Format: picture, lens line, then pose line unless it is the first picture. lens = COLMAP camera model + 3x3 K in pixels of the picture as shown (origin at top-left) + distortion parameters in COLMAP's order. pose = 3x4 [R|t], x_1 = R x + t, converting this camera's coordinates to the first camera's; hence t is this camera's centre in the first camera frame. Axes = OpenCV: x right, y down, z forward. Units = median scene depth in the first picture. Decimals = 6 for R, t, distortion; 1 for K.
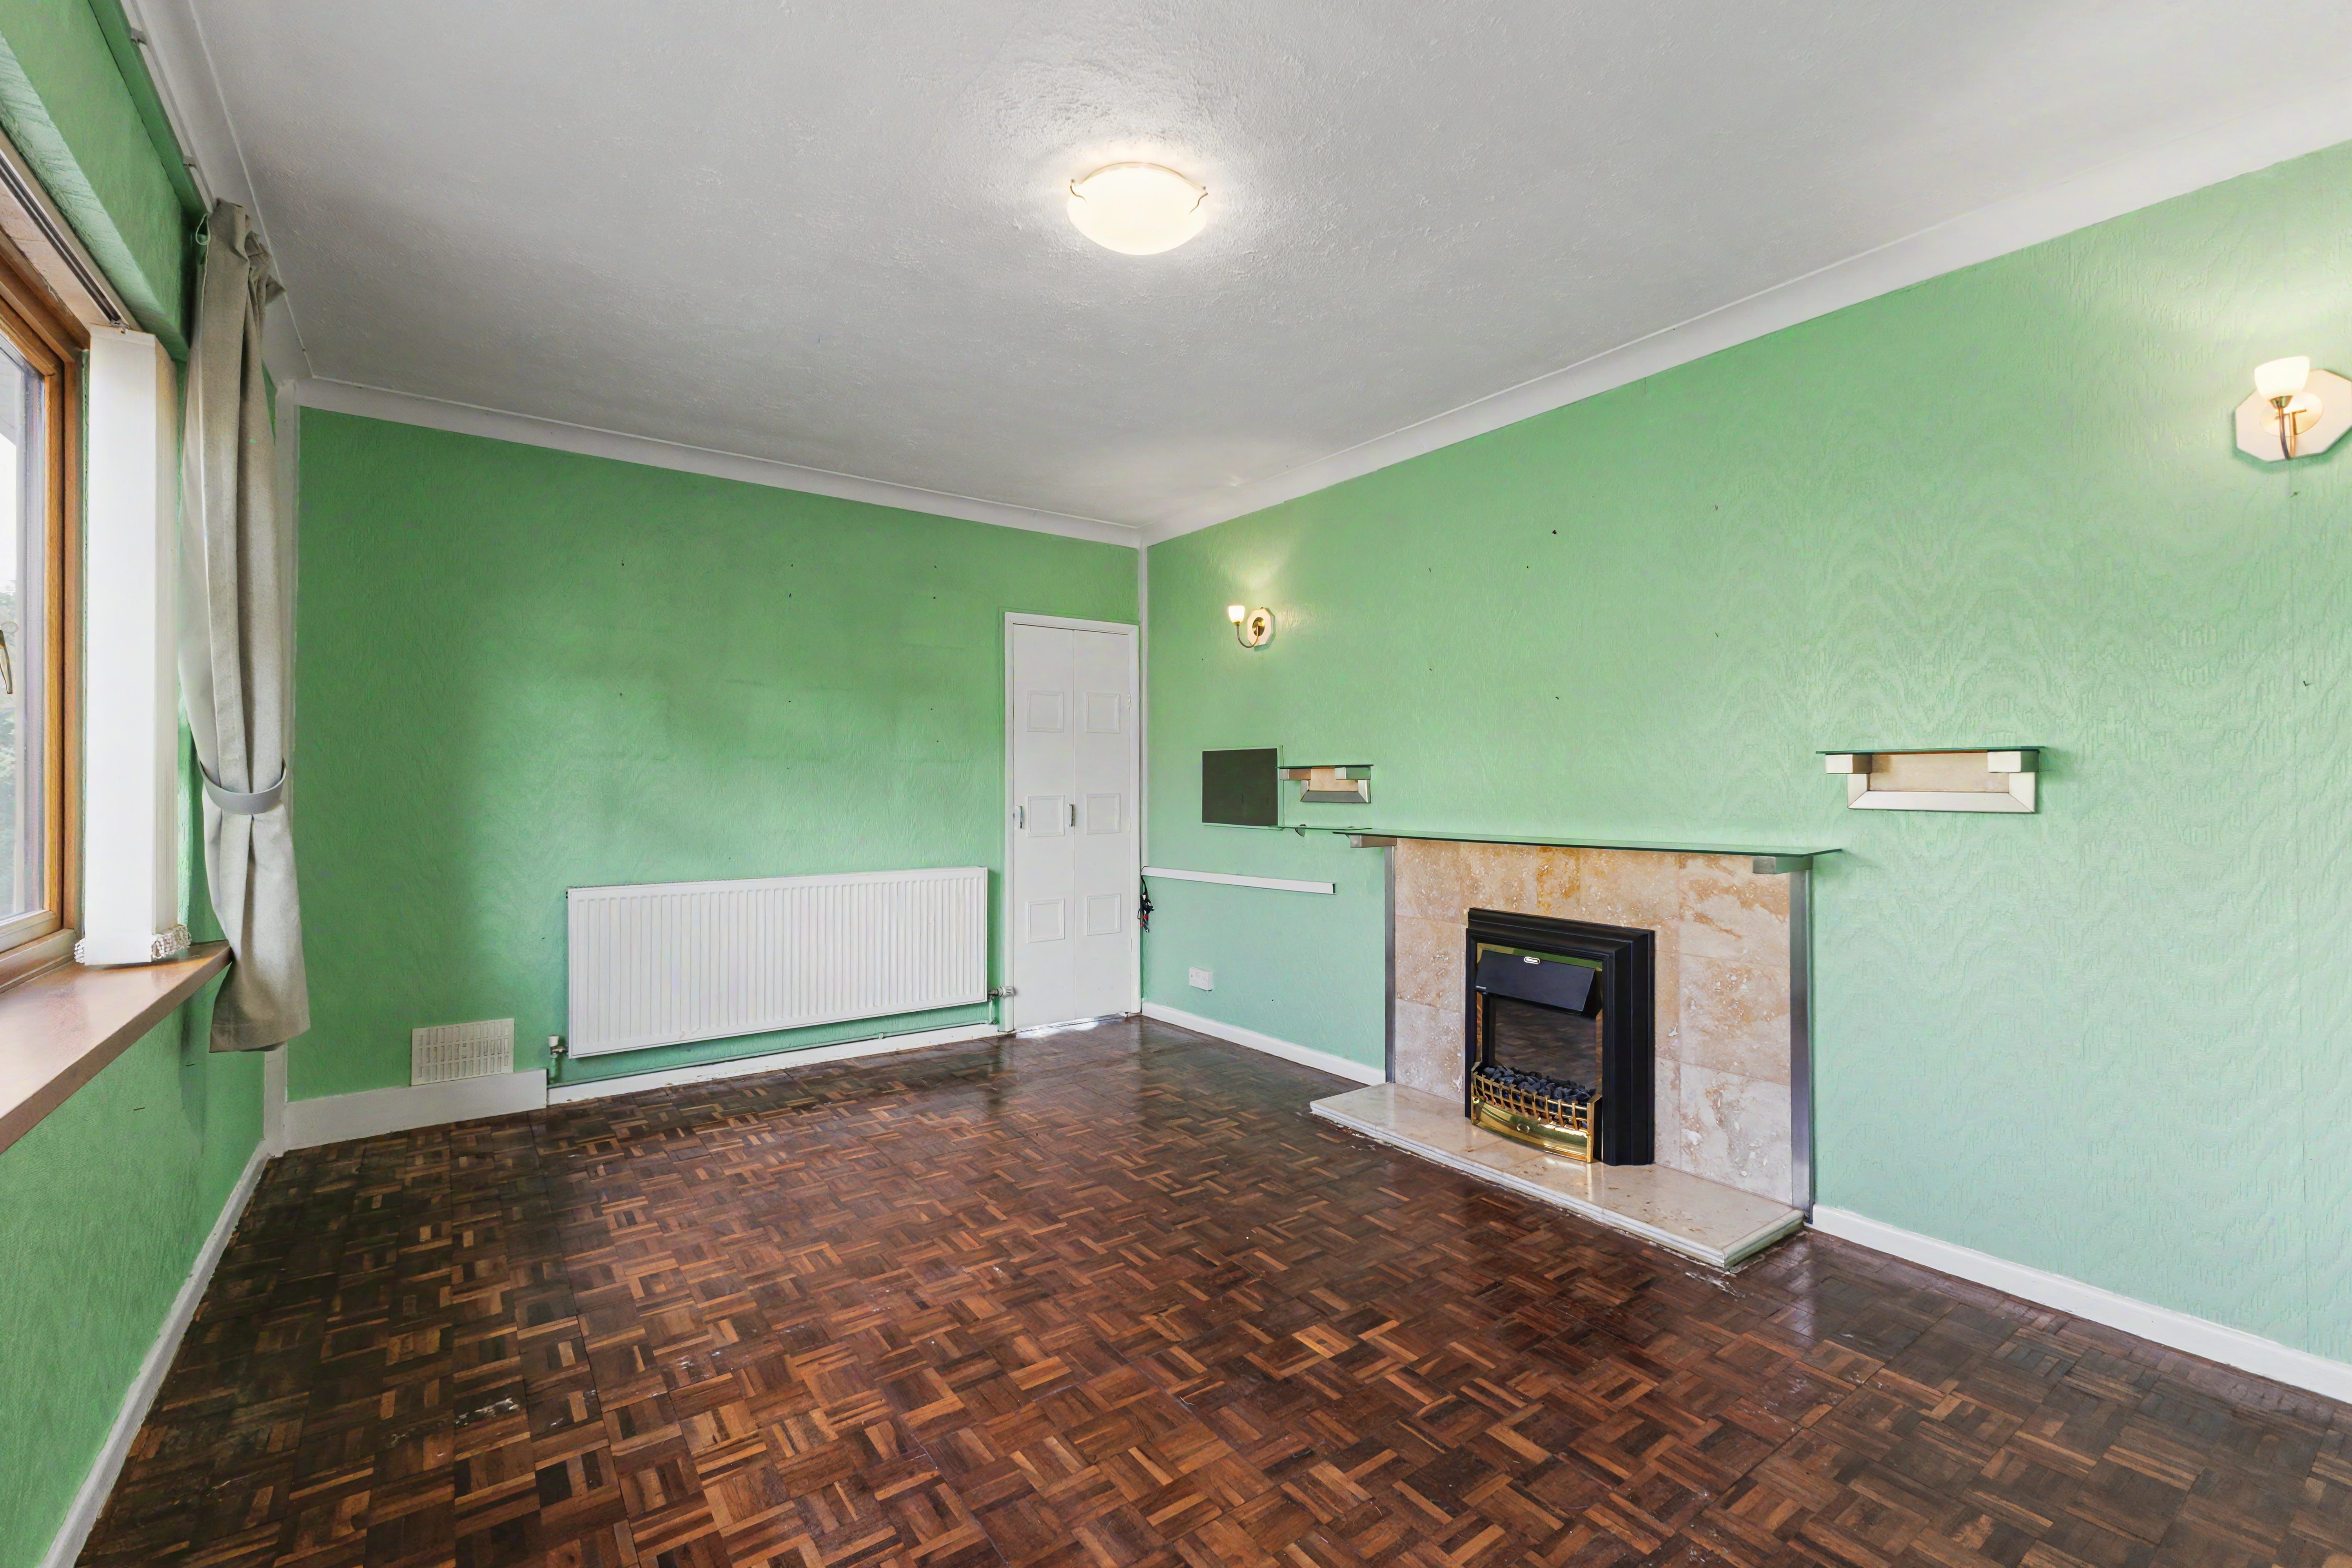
lens RADIAL K [[1010.8, 0, 1172.7], [0, 1010.8, 781.3], [0, 0, 1]] dist [0.002961, 0.000285]
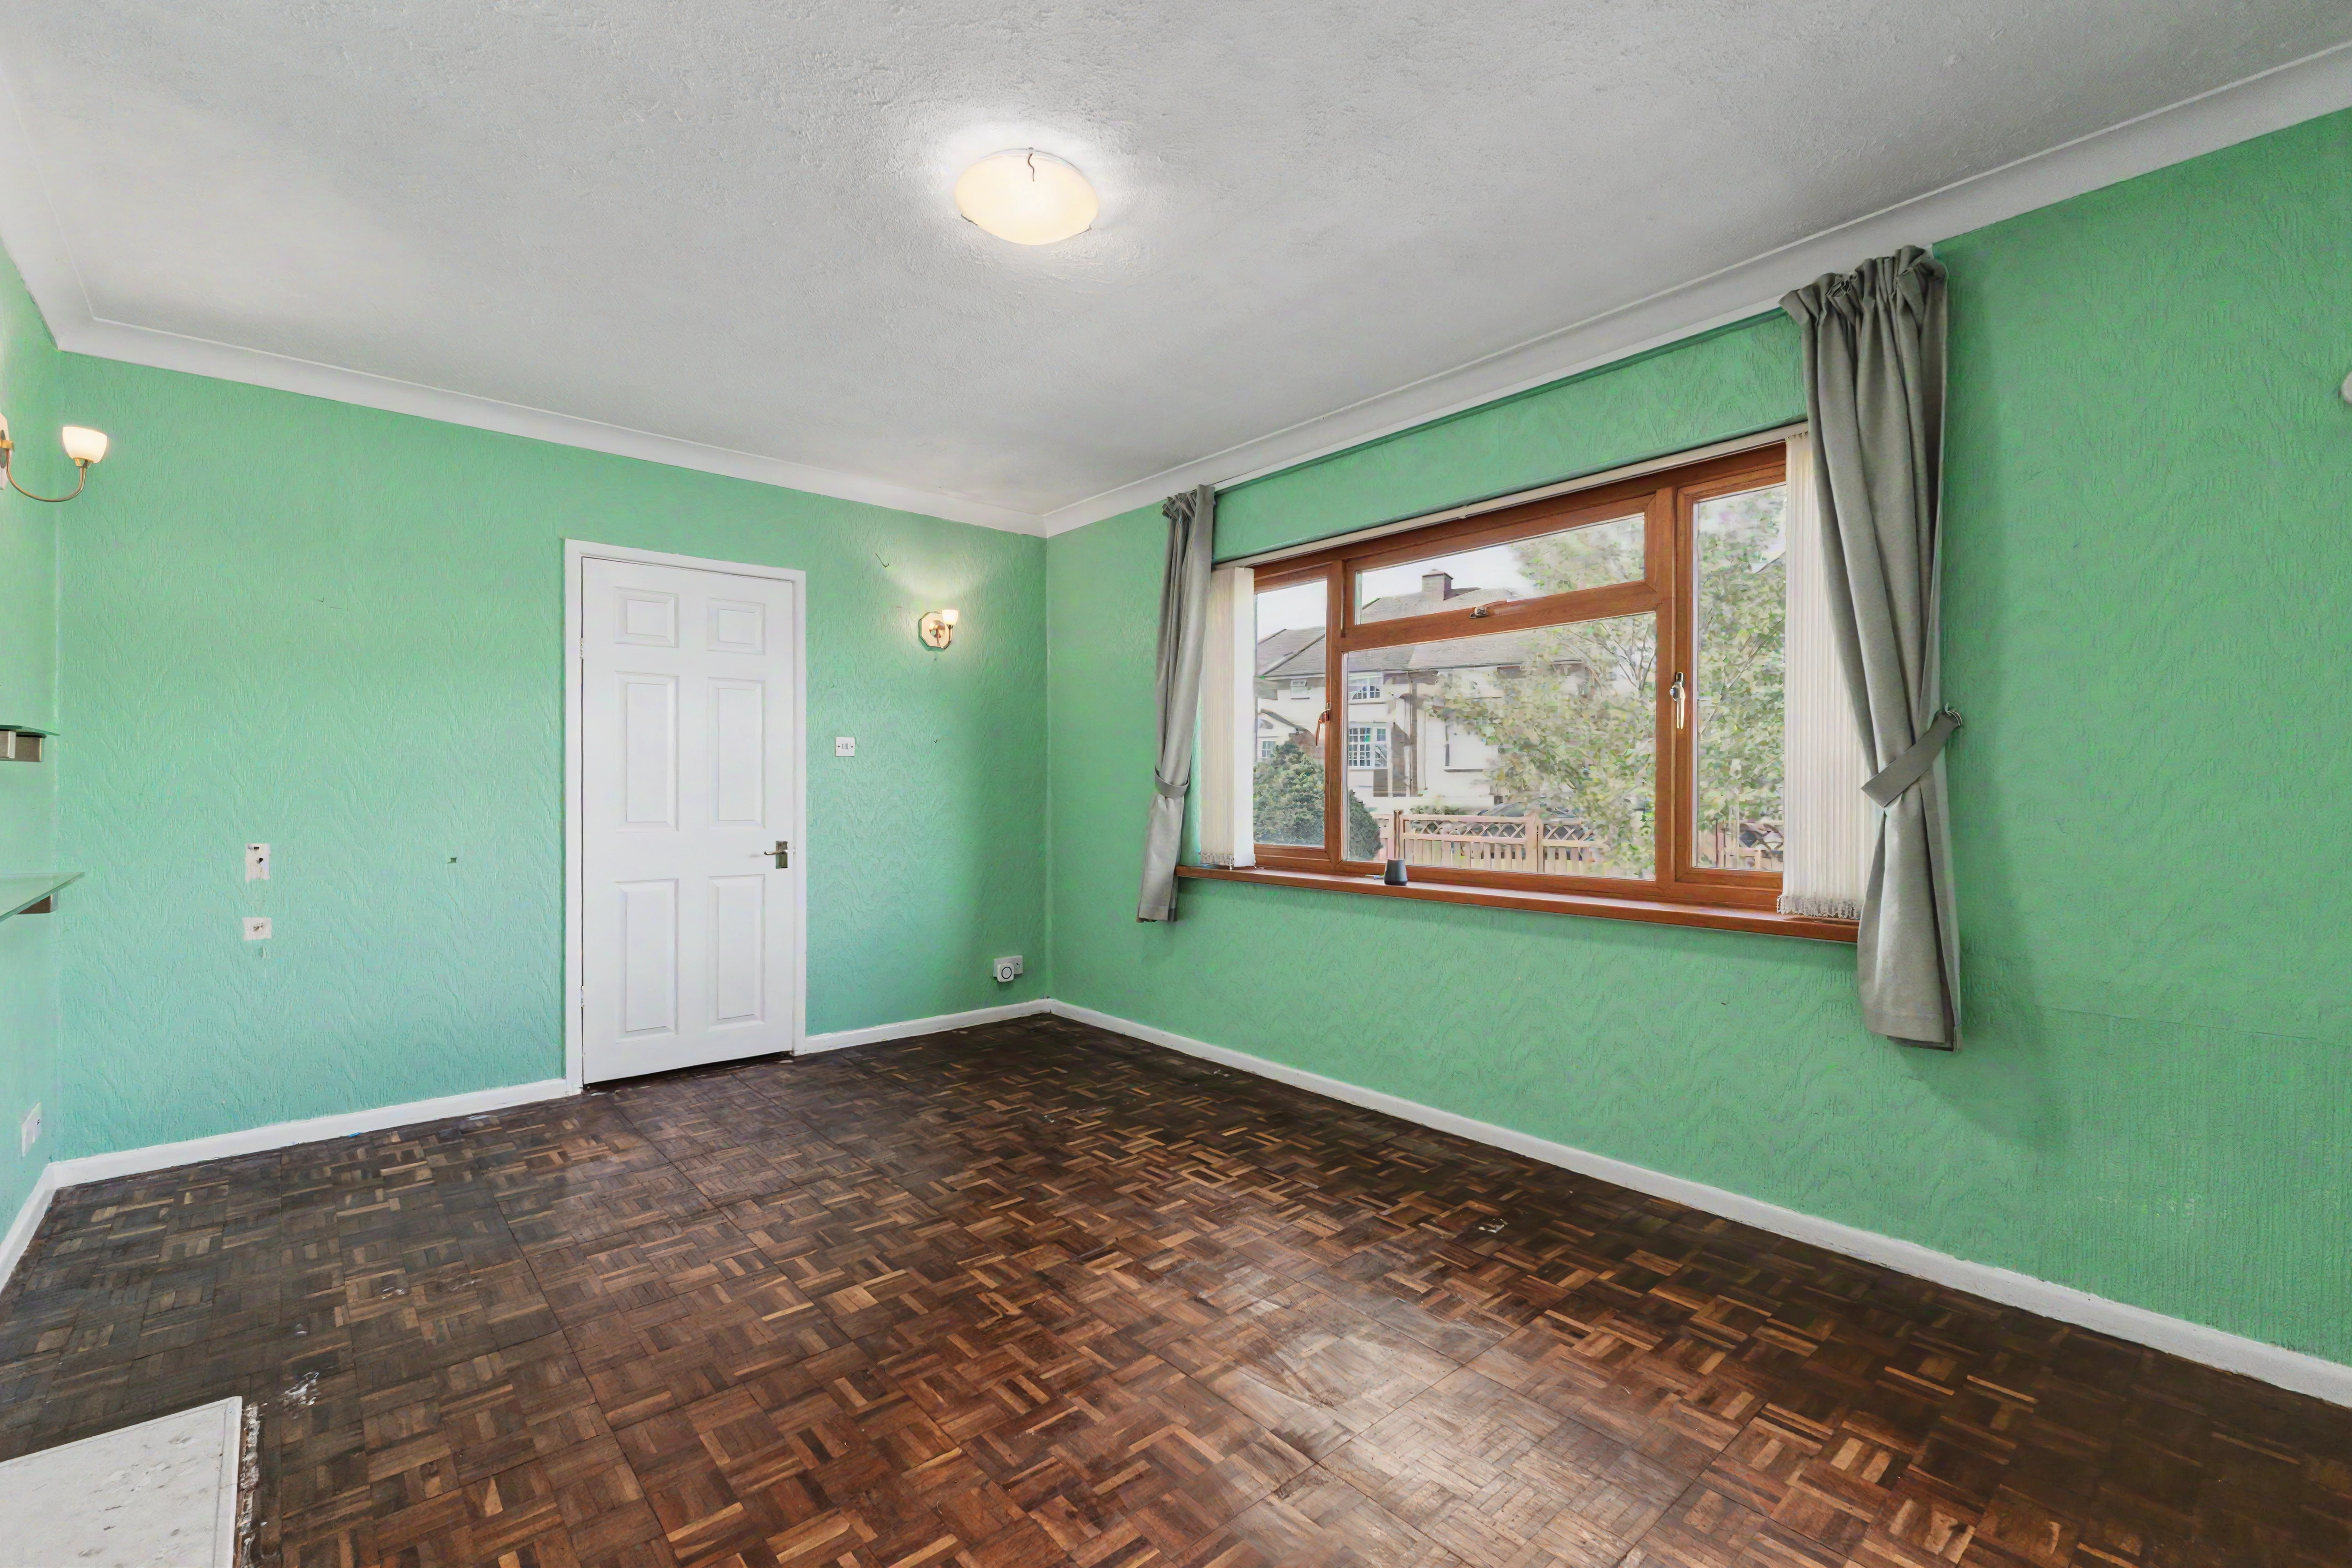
lens RADIAL K [[1010.8, 0, 1172.7], [0, 1010.8, 781.3], [0, 0, 1]] dist [0.002961, 0.000285]
pose [[-0.995284, 0.001866, -0.096984, -0.088833], [0.001296, 0.999981, 0.005945, -0.002244], [0.096993, 0.005792, -0.995268, 2.147054]]
